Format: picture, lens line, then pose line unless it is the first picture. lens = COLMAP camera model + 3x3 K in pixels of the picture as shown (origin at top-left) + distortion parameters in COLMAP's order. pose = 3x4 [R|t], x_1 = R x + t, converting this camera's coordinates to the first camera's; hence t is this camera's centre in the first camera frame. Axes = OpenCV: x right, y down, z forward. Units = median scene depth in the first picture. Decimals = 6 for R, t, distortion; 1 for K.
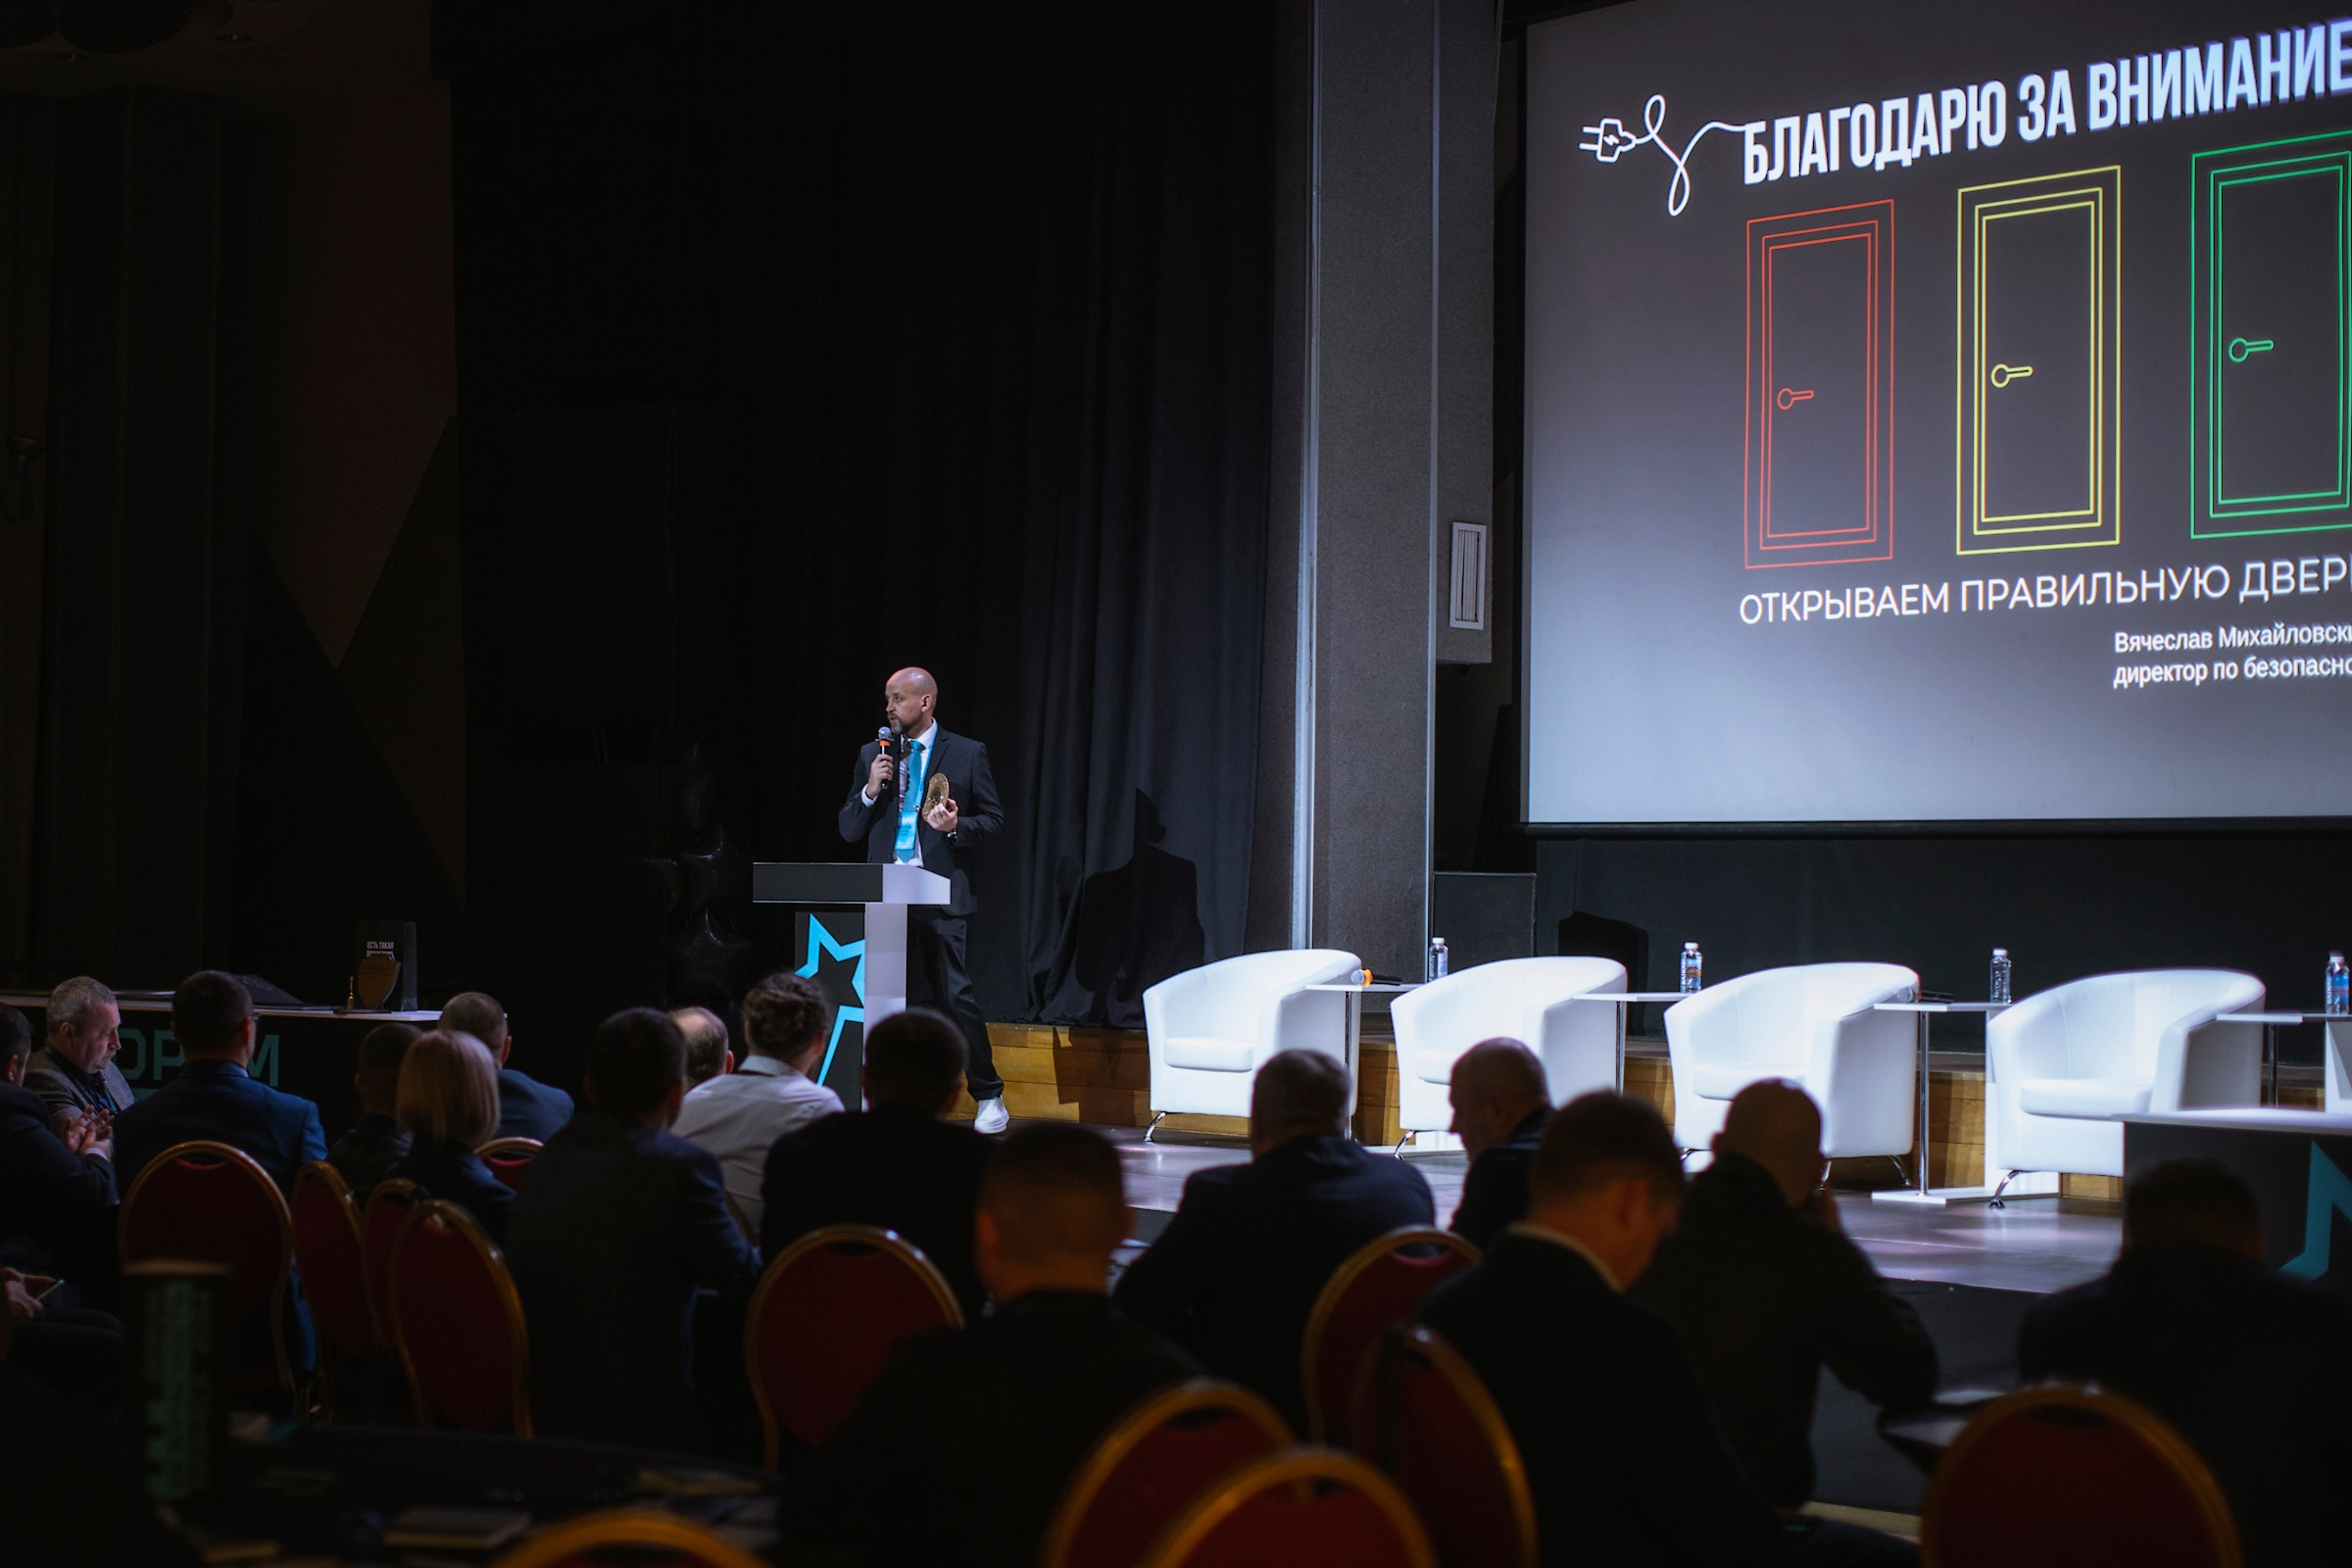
lens RADIAL K [[4284.3, 0, 845.1], [0, 4284.3, 785.7], [0, 0, 1]] dist [-0.225984, 0.226966]
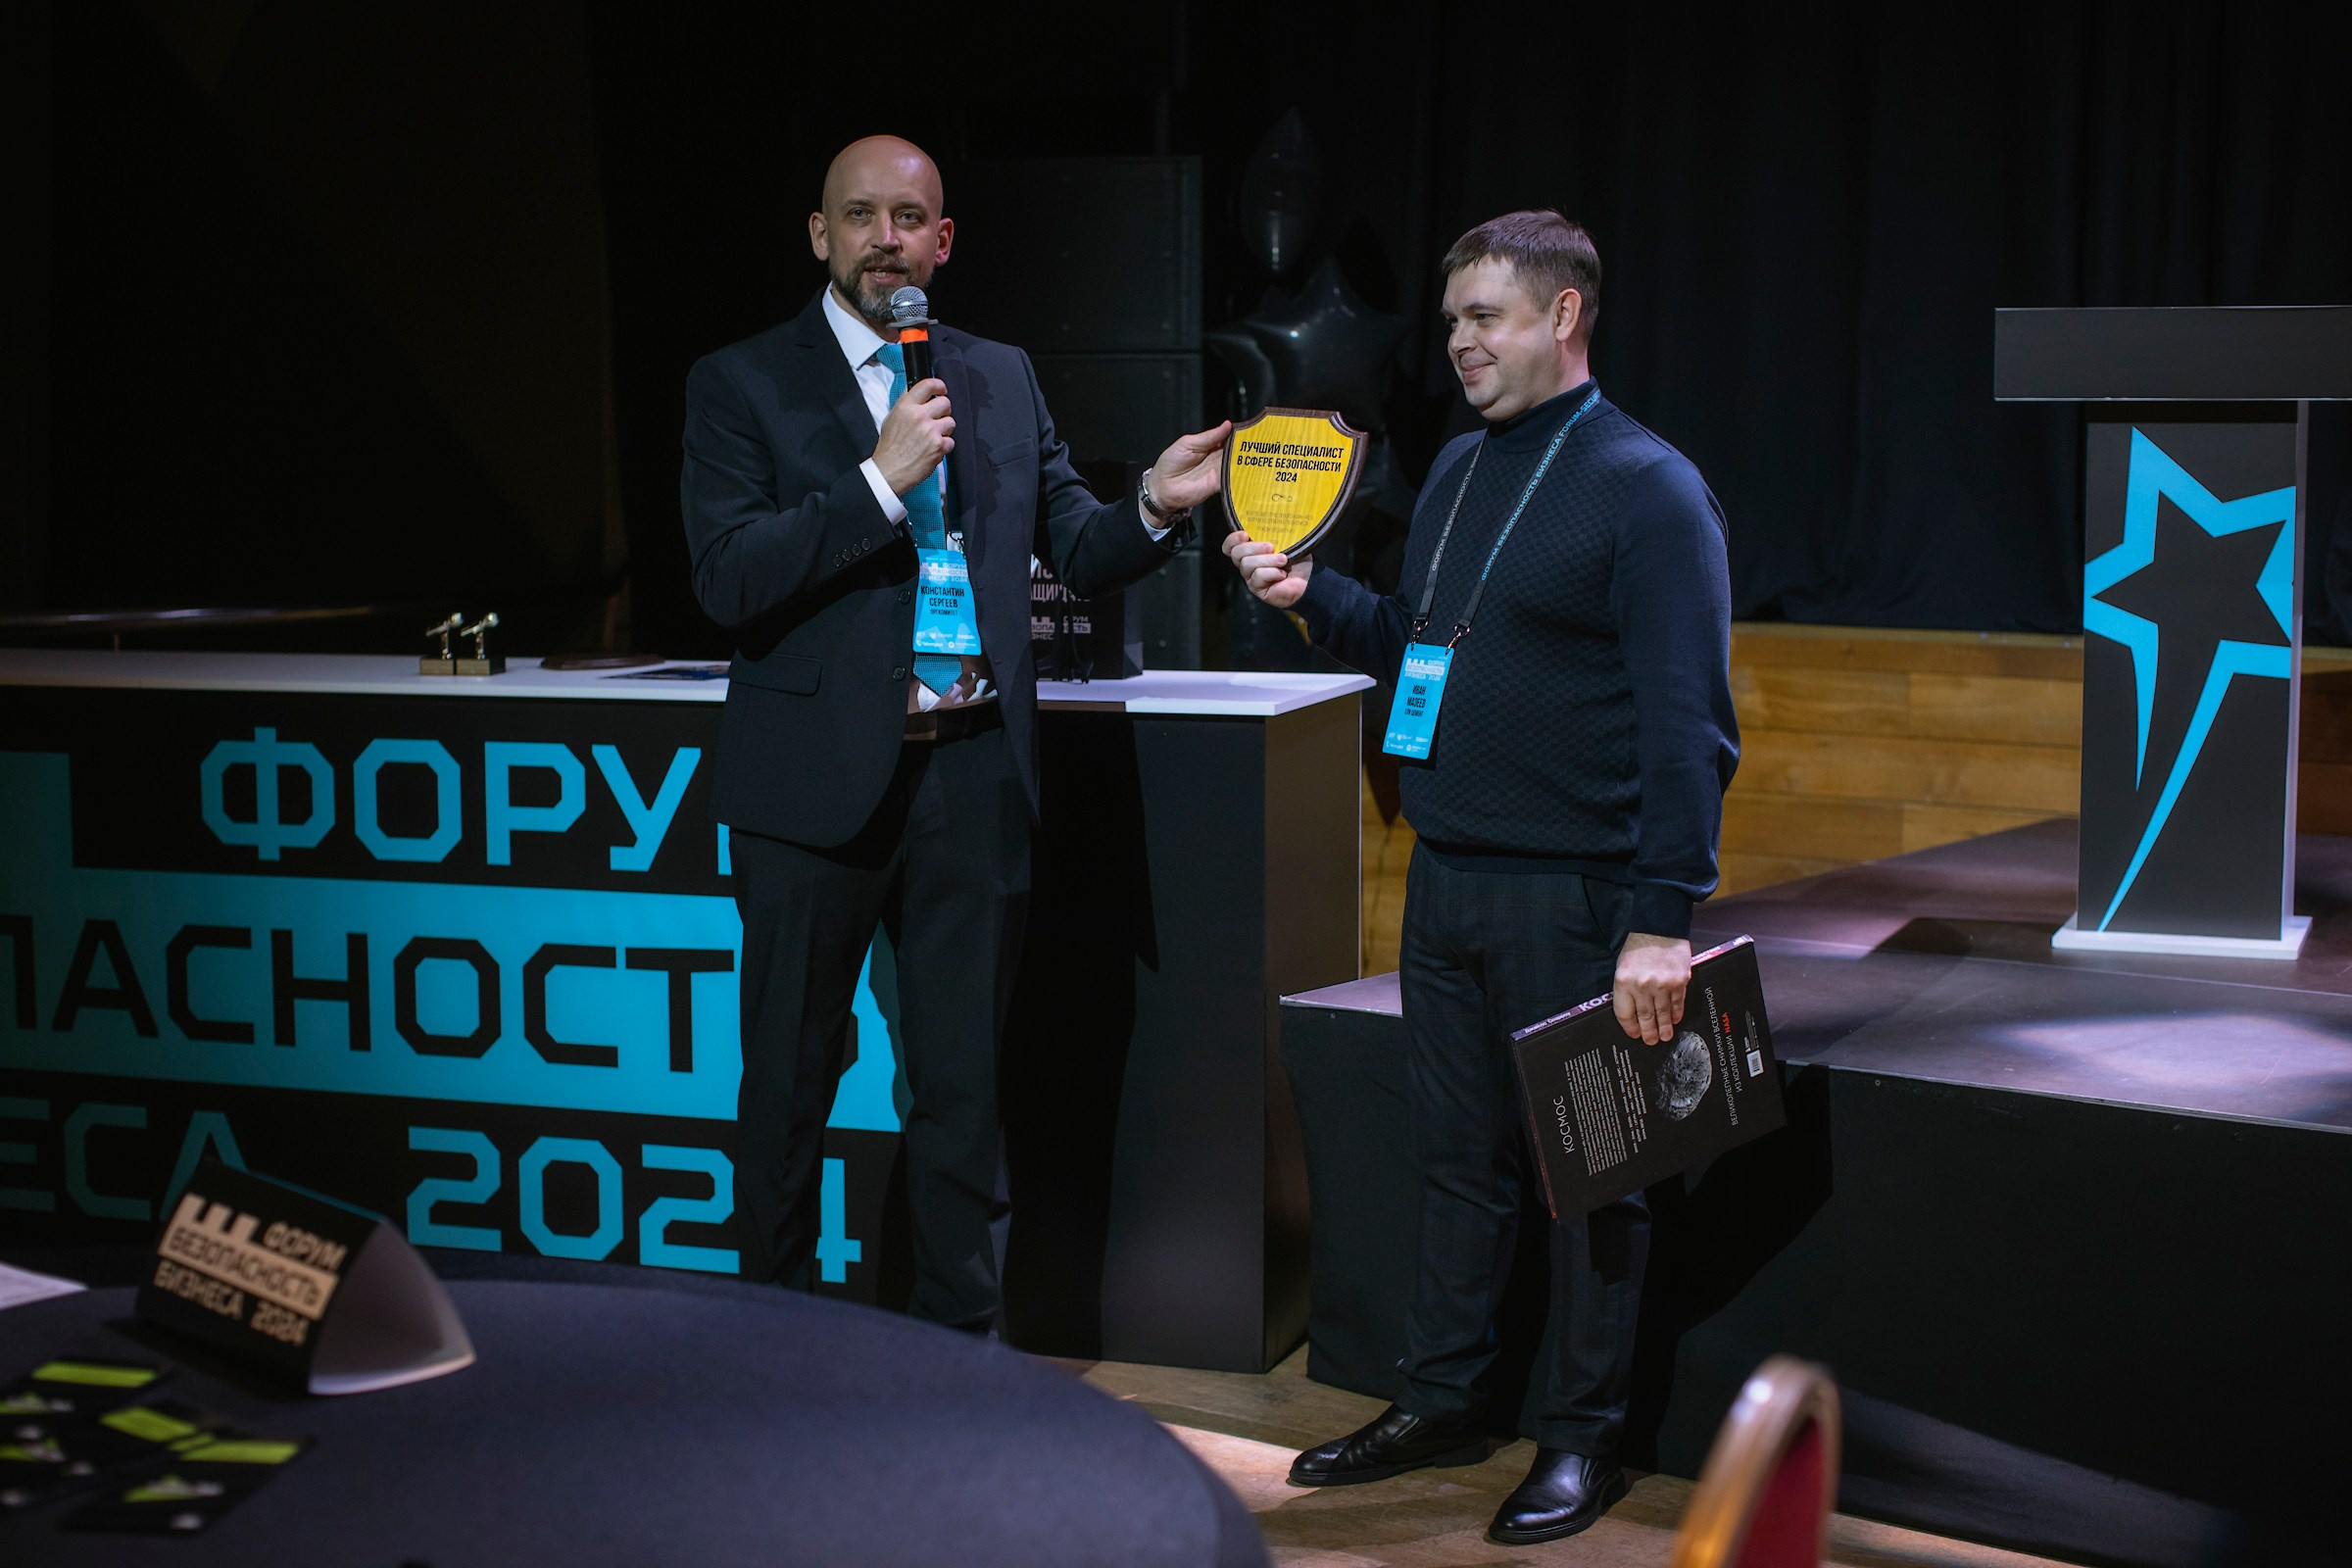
lens RADIAL K [[3381.1, 0, 1184.7], [0, 3381.1, 778.6], [0, 0, 1]] dist [-0.131680, 0.077624]
pose [[0.961789, -0.044190, 0.270204, -0.190269], [0.008264, 0.991125, 0.132675, 0.019709], [-0.273669, -0.125373, 0.953618, 0.702502]]
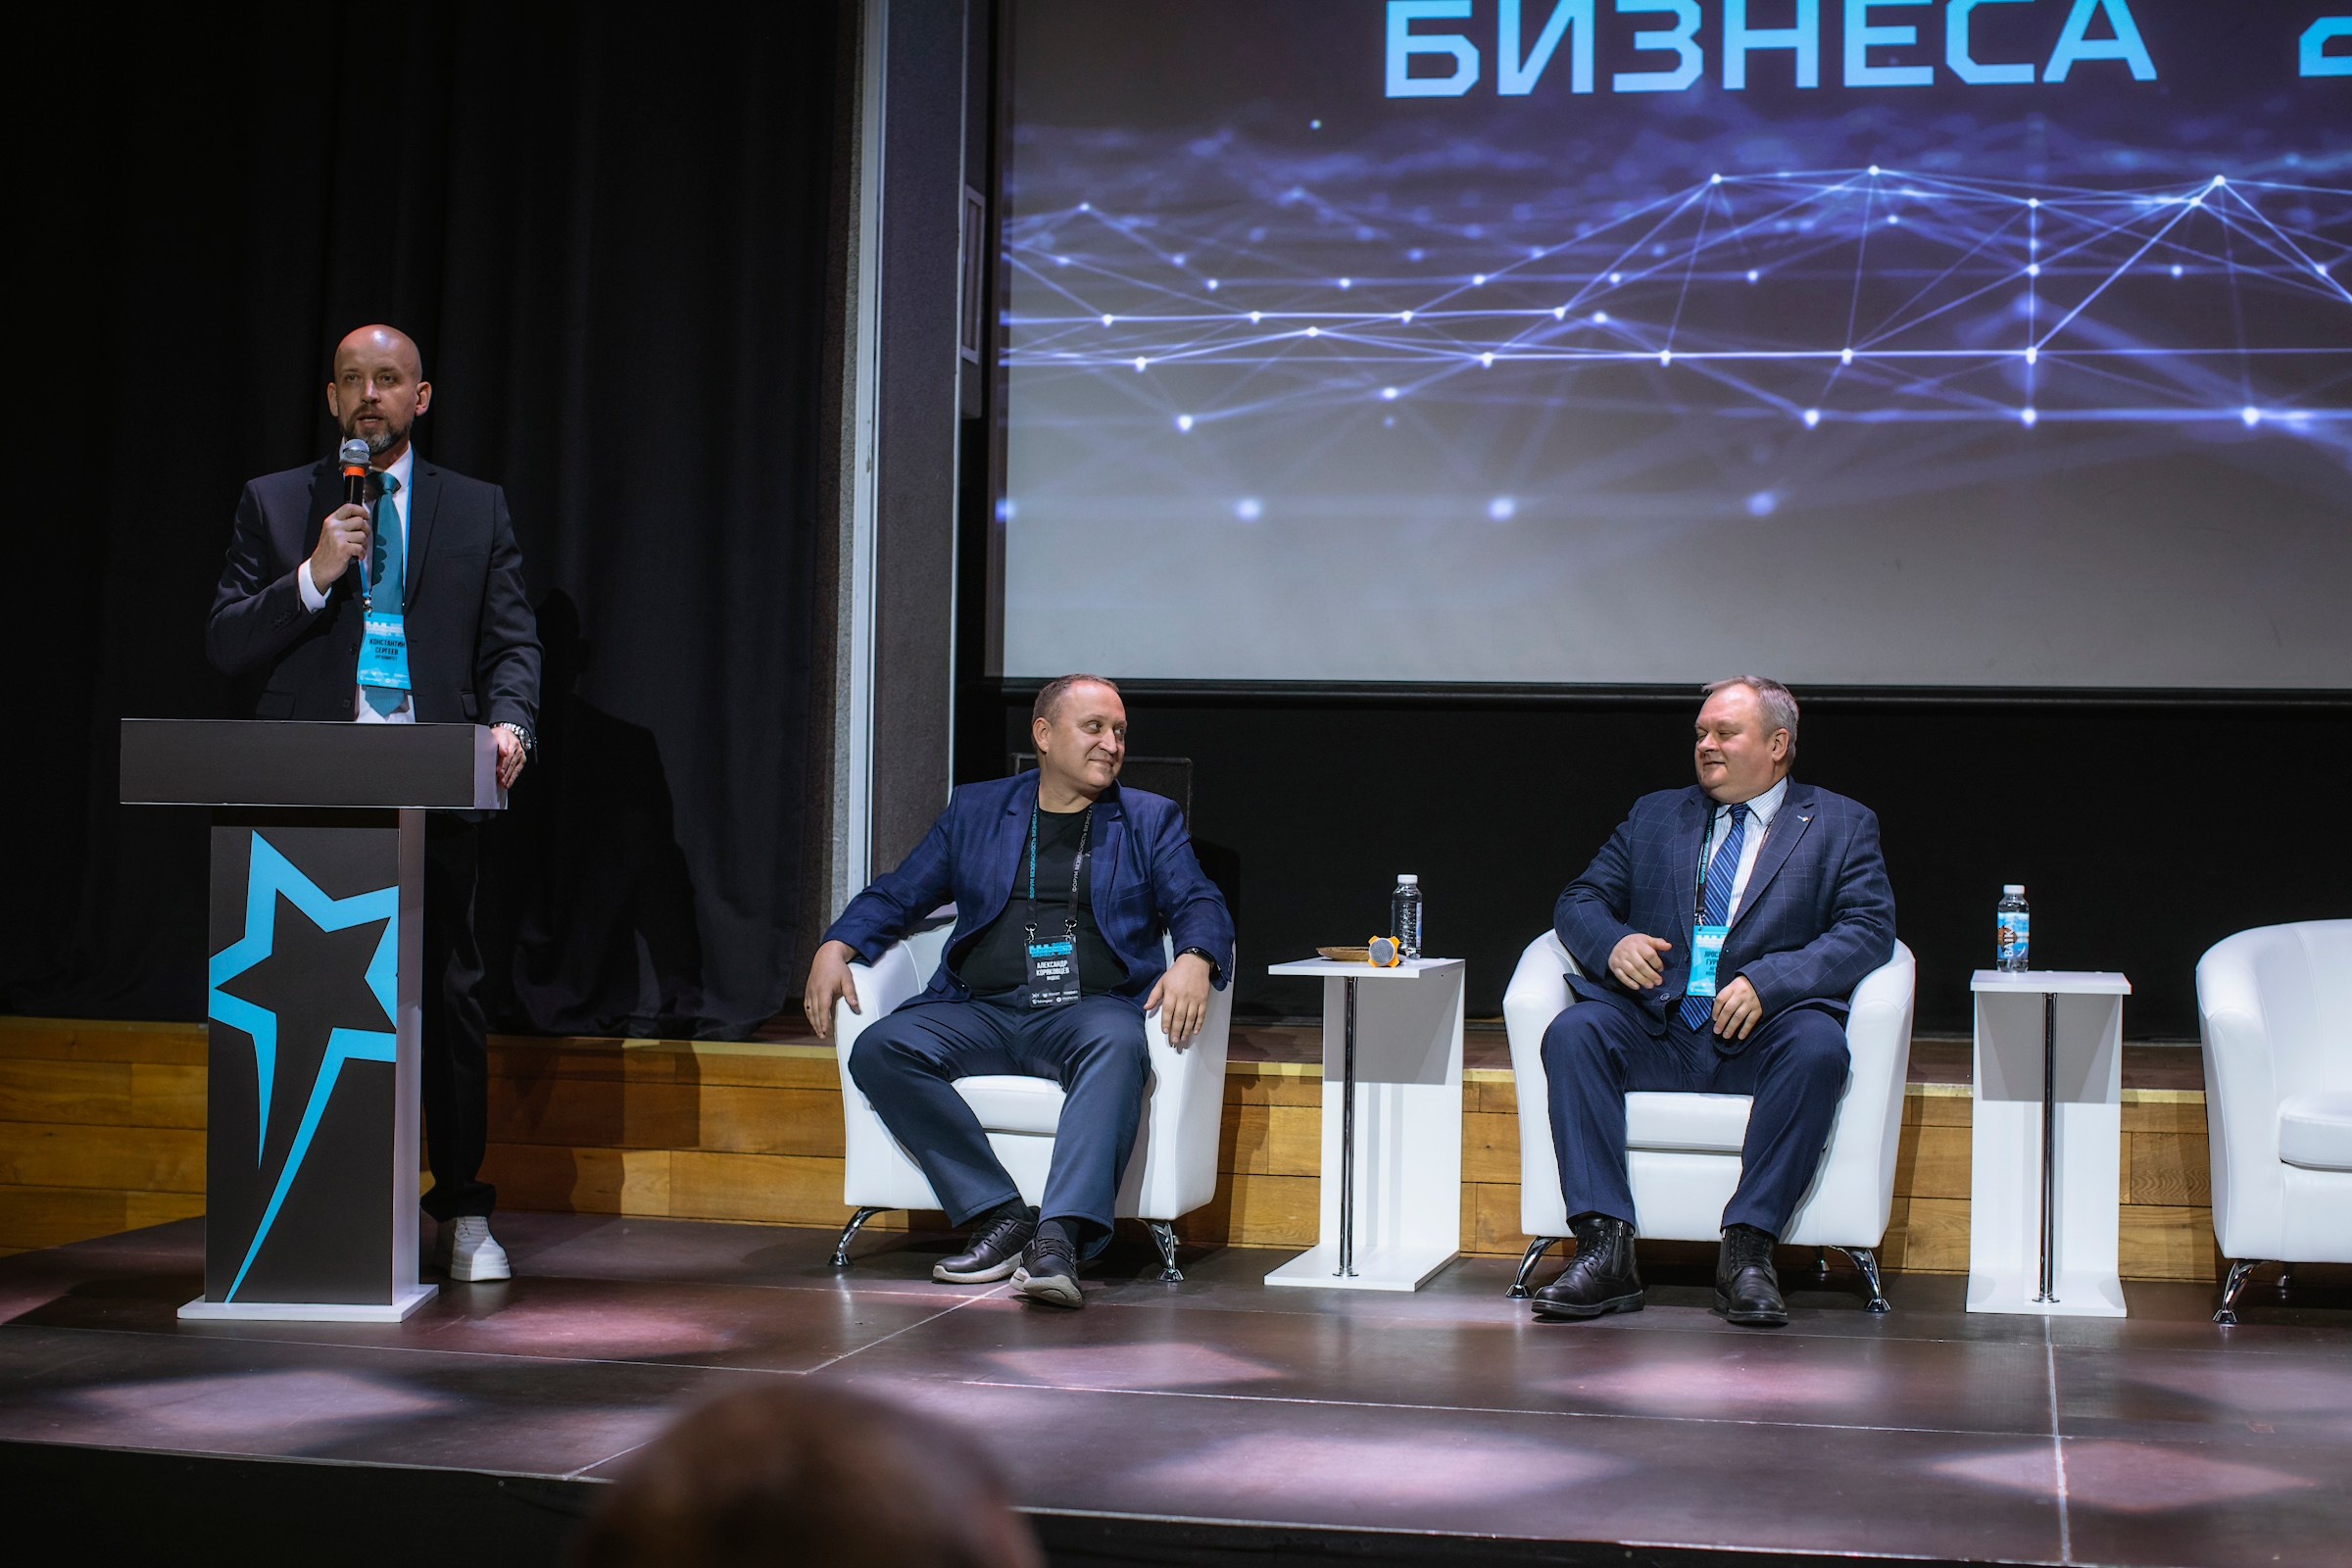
lens RADIAL K [[3564.3, 0, 1208.5], [0, 3564.3, 786.0], [0, 0, 1]] dist [-0.178988, 0.402299]
pose [[0.758969, 0.004917, 0.651108, -0.176661], [-0.022245, 0.999584, 0.018381, 0.015927], [-0.650747, -0.028435, 0.758762, 0.644229]]
